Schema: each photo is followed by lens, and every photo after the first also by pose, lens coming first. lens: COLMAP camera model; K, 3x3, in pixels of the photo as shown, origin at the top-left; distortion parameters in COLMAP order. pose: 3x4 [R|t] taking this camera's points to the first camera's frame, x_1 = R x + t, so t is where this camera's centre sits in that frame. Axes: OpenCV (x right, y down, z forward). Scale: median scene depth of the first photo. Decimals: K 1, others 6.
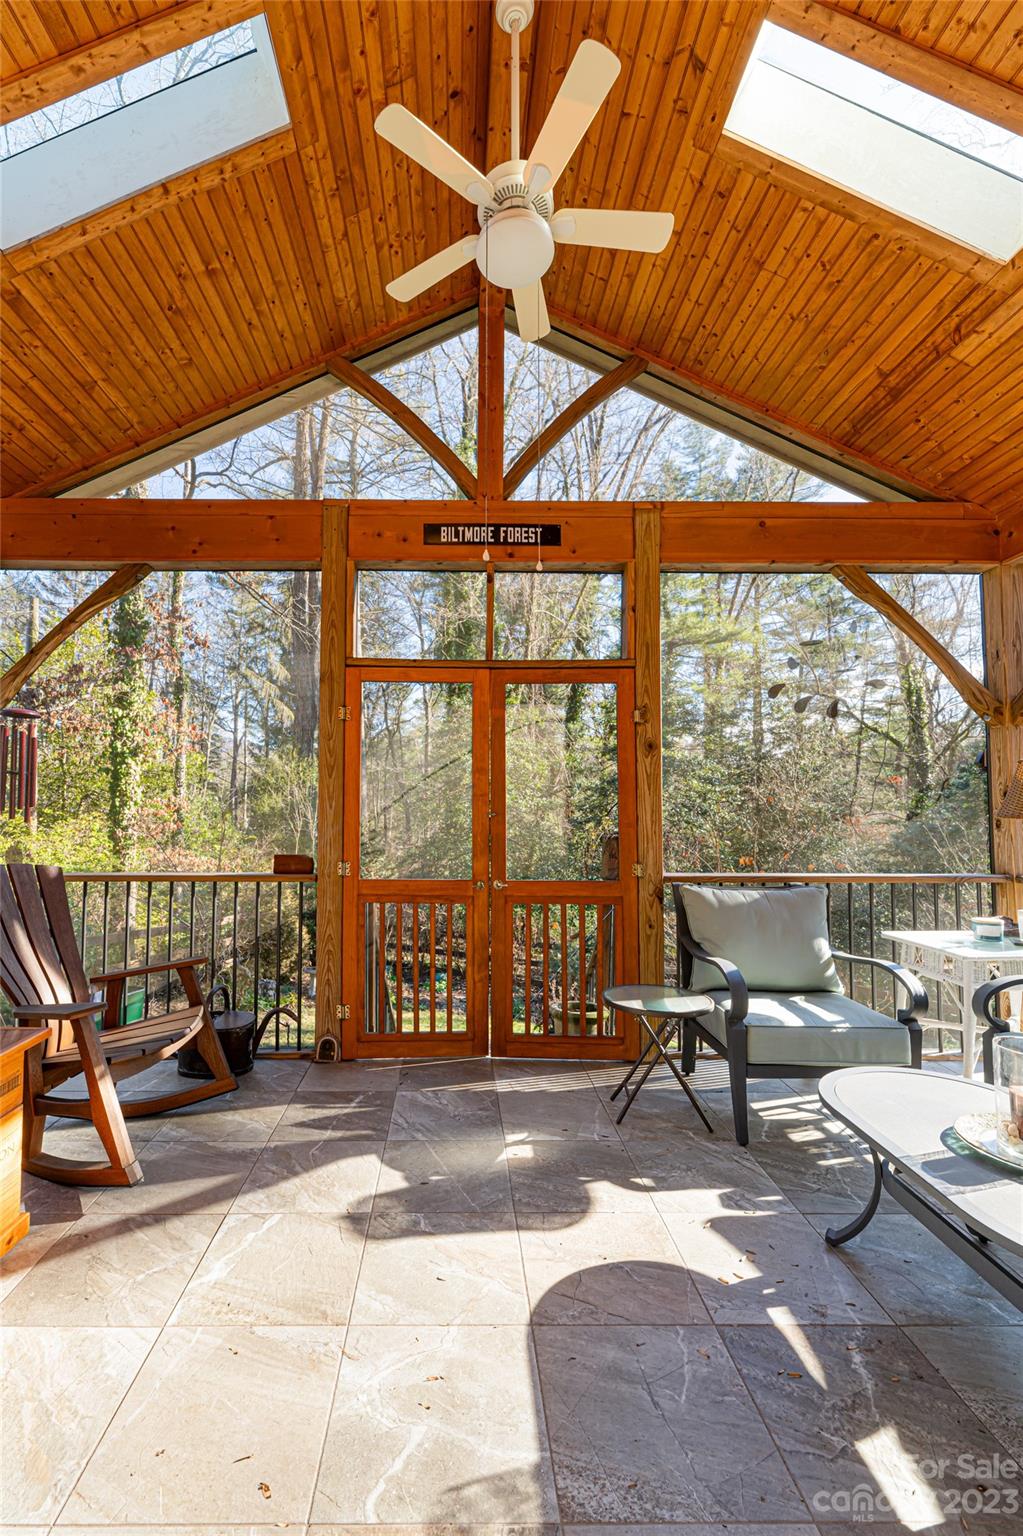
lens RADIAL K [[611.3, 0, 511.3], [0, 611.3, 784.5], [0, 0, 1]] dist [-0.000398, -0.000273]
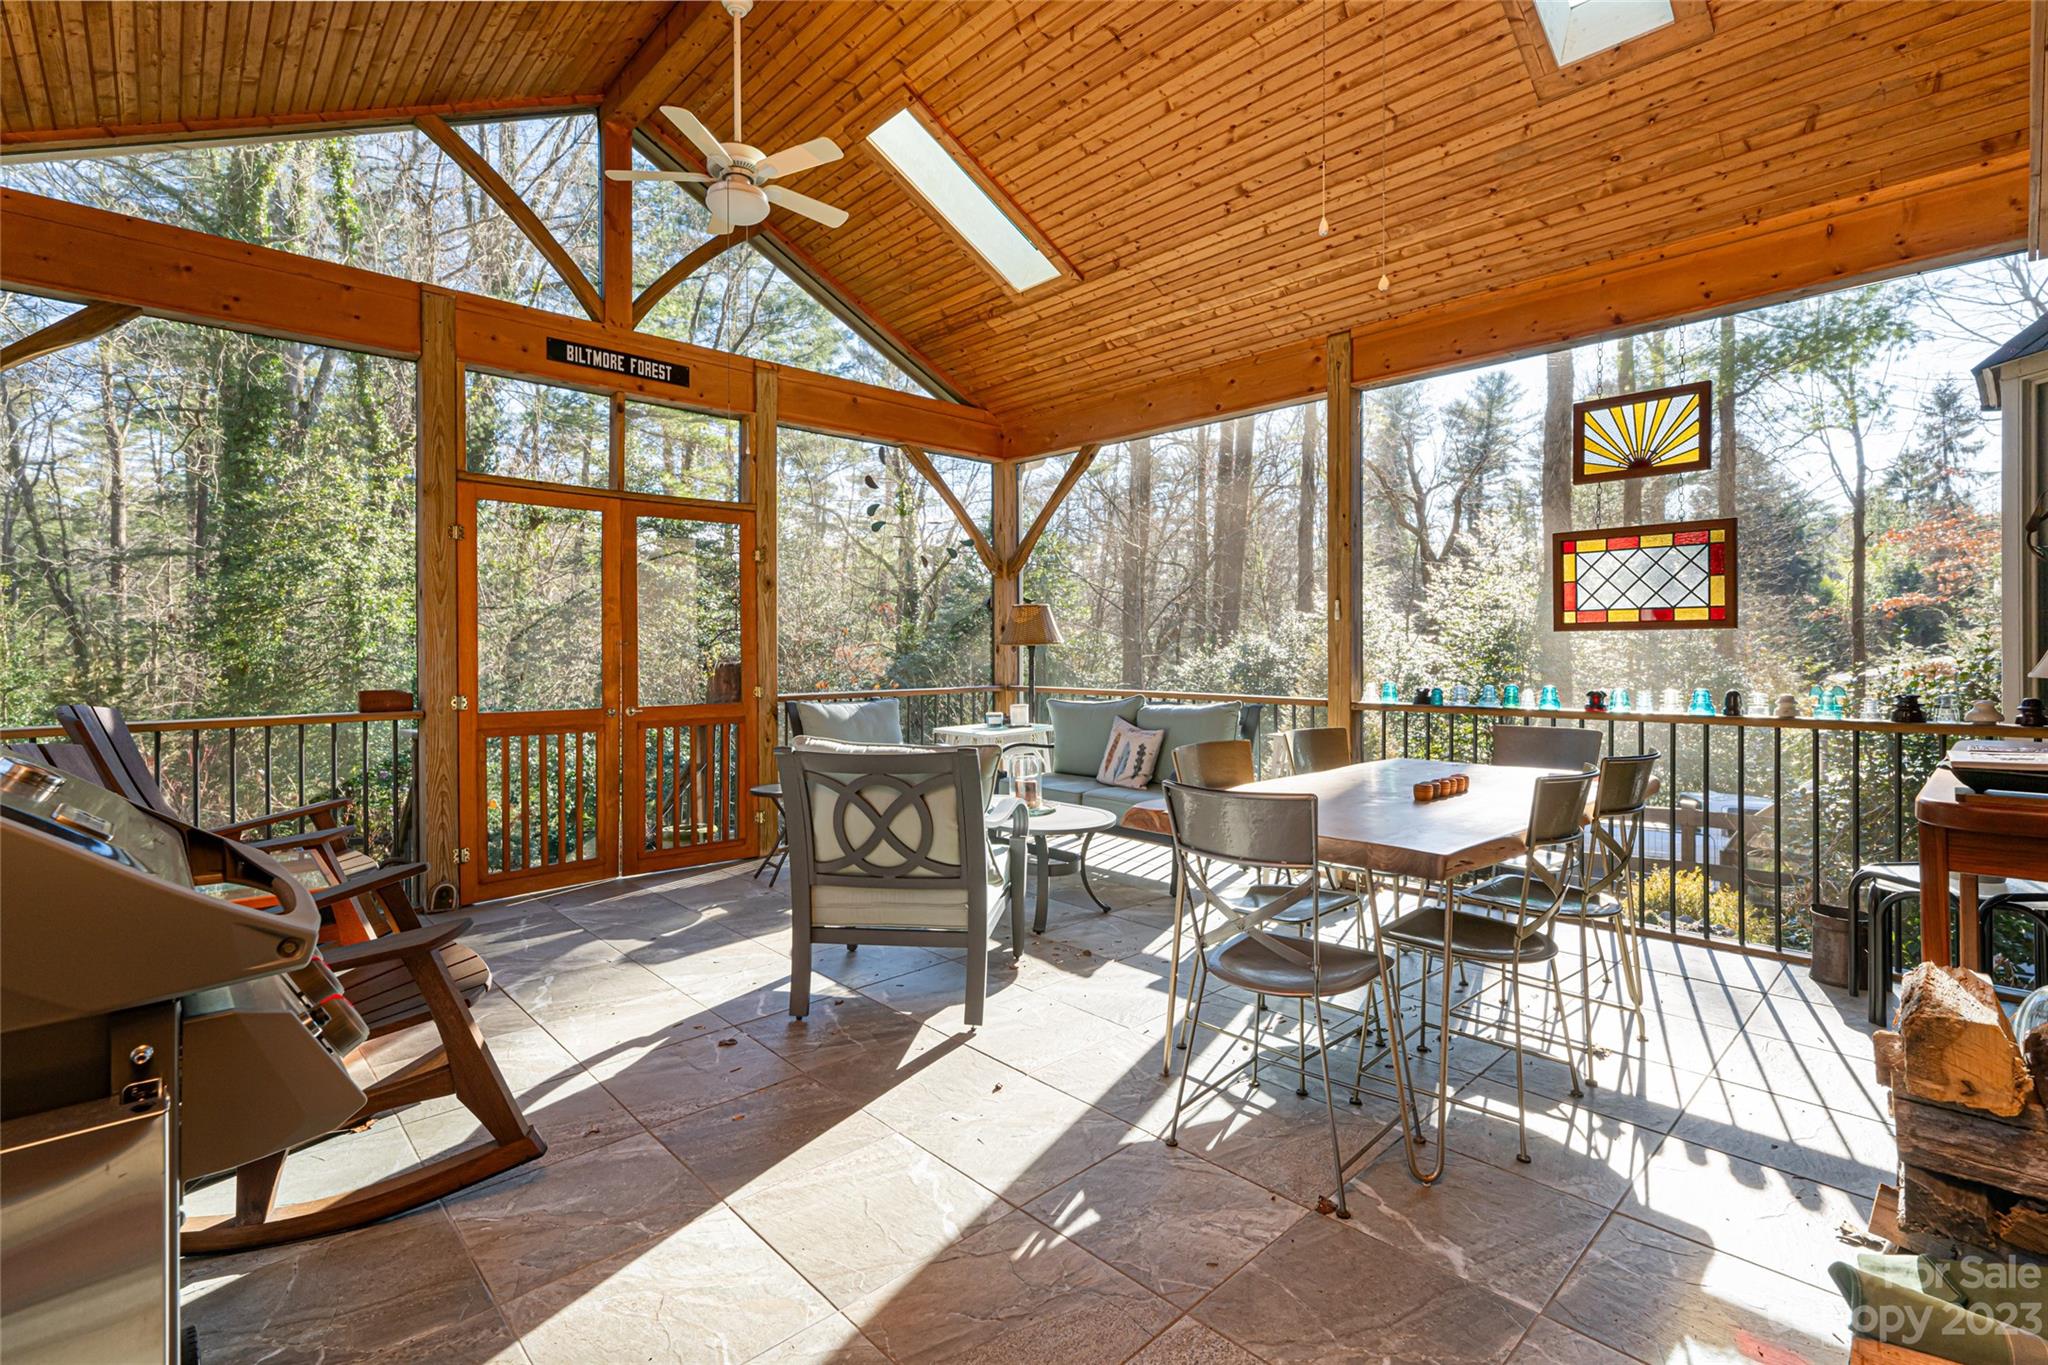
lens RADIAL K [[921.1, 0, 1025.7], [0, 921.1, 647.0], [0, 0, 1]] dist [0.000531, 0.000024]
pose [[0.736445, -0.004168, 0.676485, -0.565927], [-0.026543, 0.999033, 0.035051, -0.016397], [-0.675977, -0.043769, 0.735622, -0.573718]]
